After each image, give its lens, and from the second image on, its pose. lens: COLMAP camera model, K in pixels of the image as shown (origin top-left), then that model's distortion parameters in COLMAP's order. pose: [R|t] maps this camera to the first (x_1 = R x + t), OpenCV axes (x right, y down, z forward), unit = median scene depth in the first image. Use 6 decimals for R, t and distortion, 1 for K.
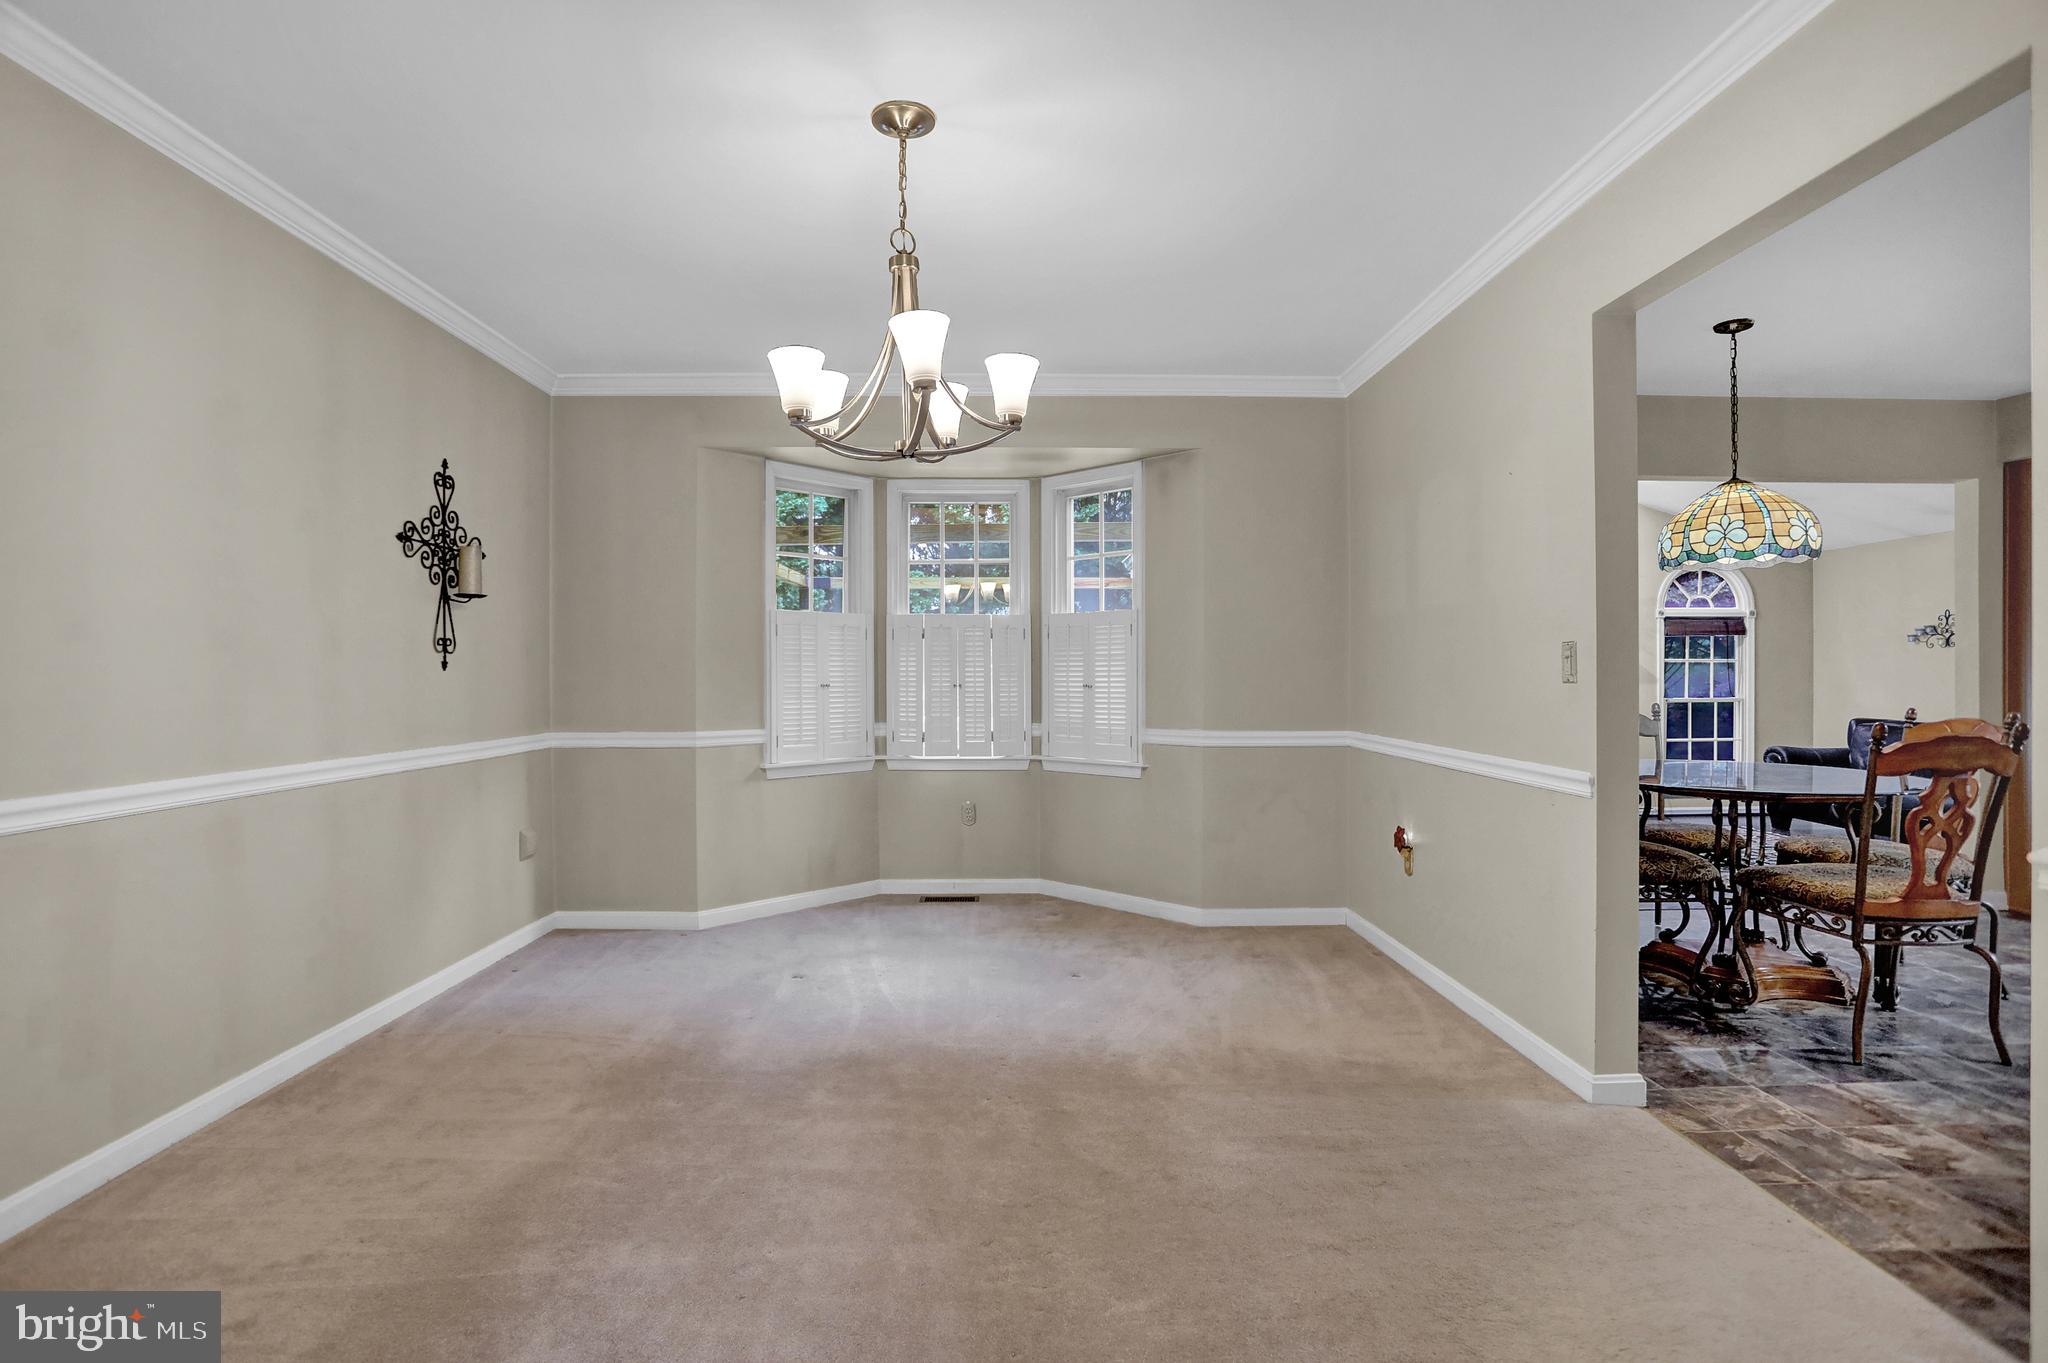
lens RADIAL K [[915.9, 0, 1024.0], [0, 915.9, 681.5], [0, 0, 1]] dist [-0.080083, 0.021941]
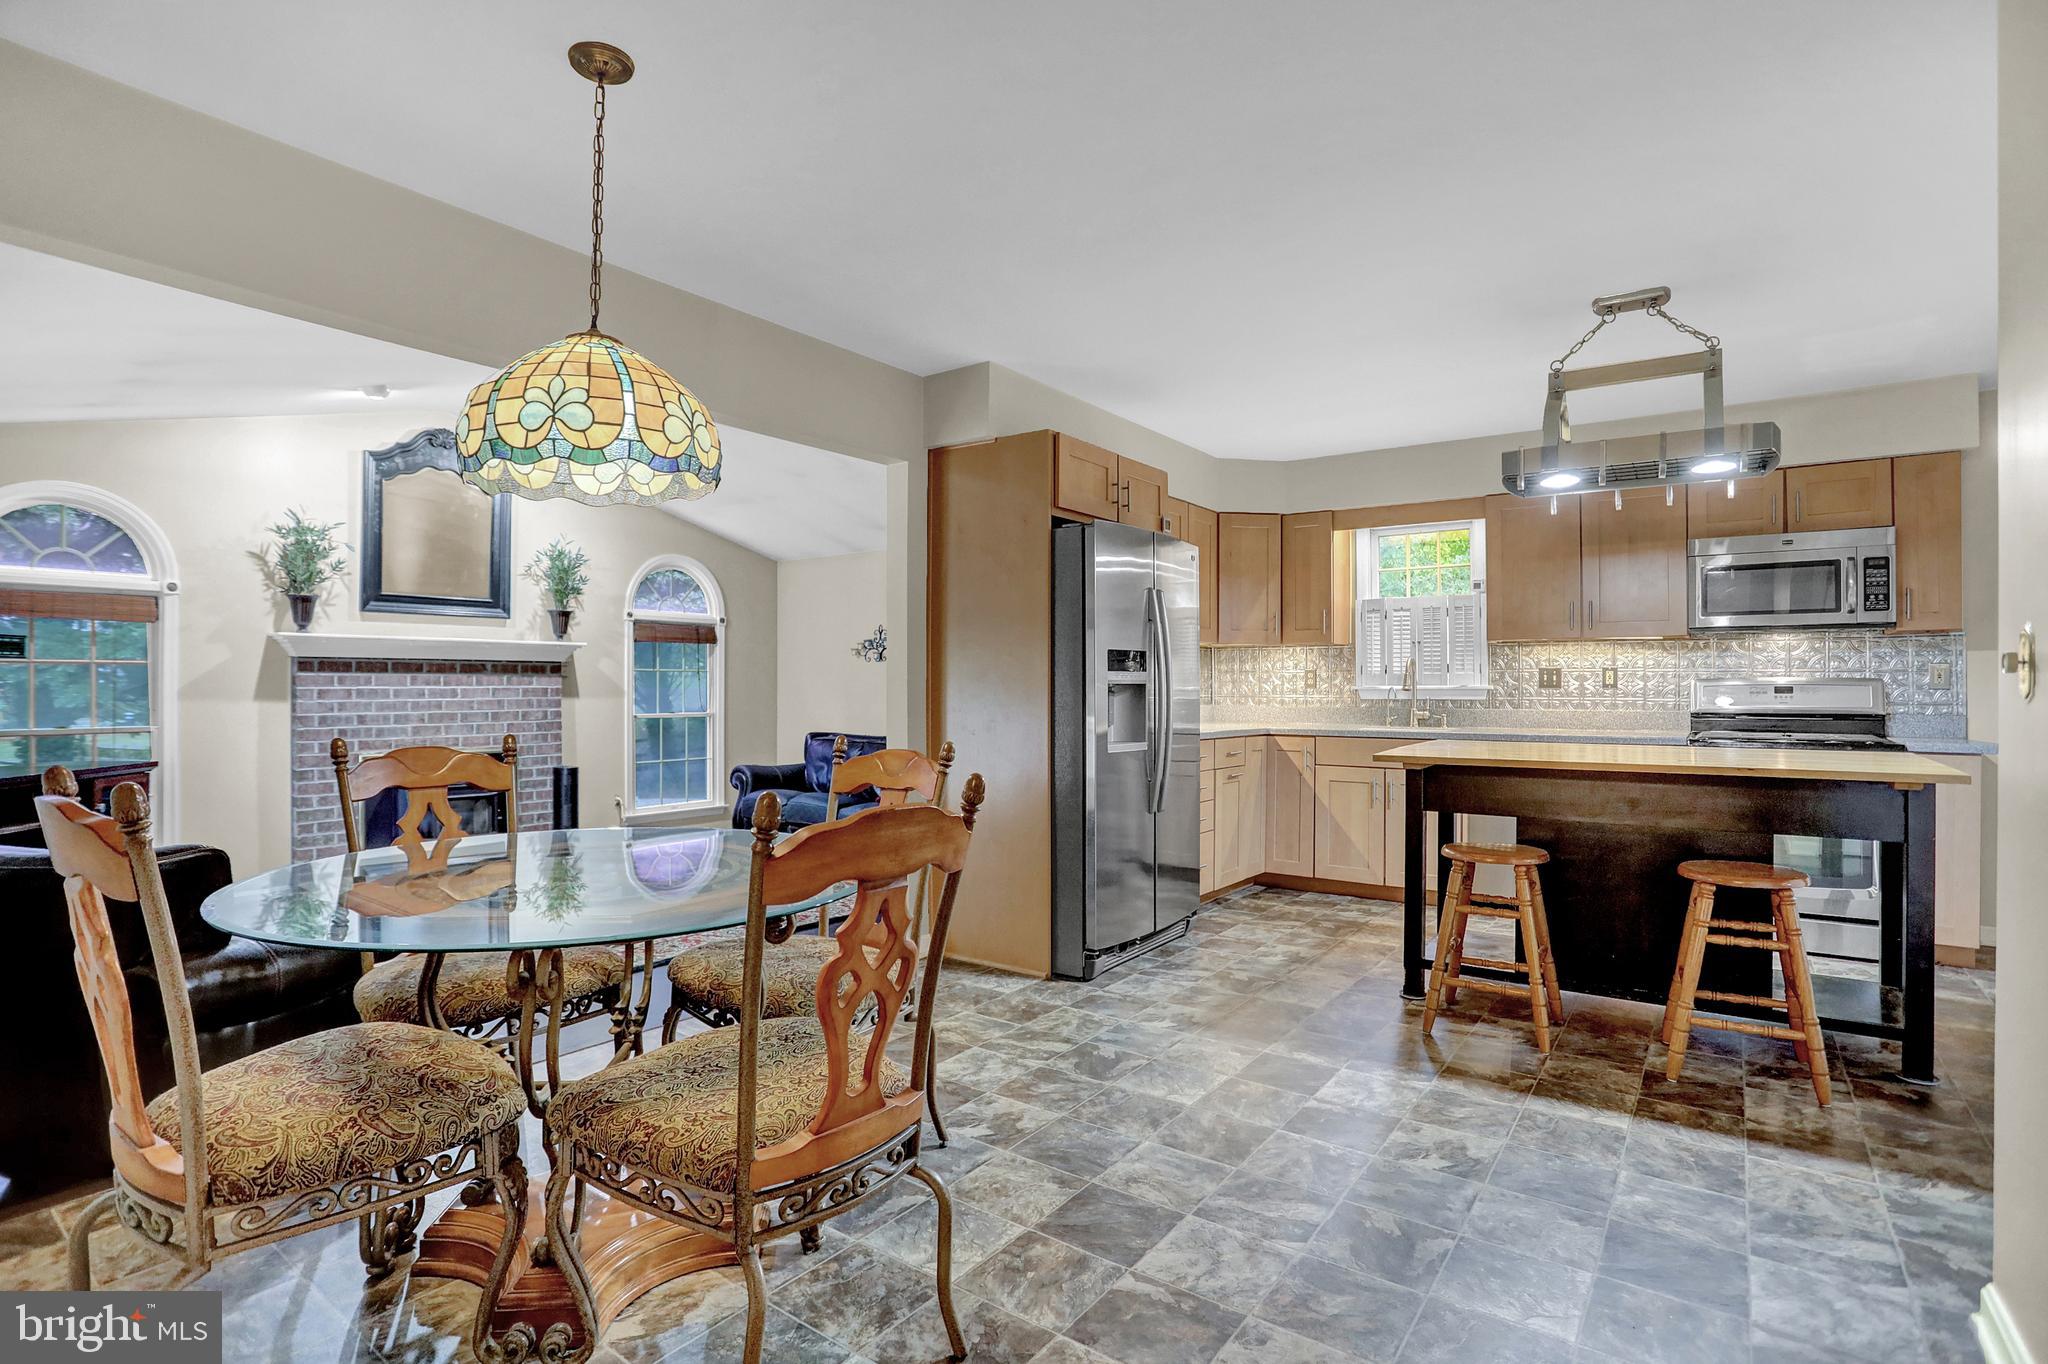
lens RADIAL K [[985.5, 0, 1024.0], [0, 985.5, 682.0], [0, 0, 1]] dist [-0.006689, -0.000355]
pose [[0.568552, 0.008663, 0.822602, 0.482288], [0.001349, 0.999933, -0.011464, -0.002809], [-0.822646, 0.007628, 0.568502, 0.445995]]
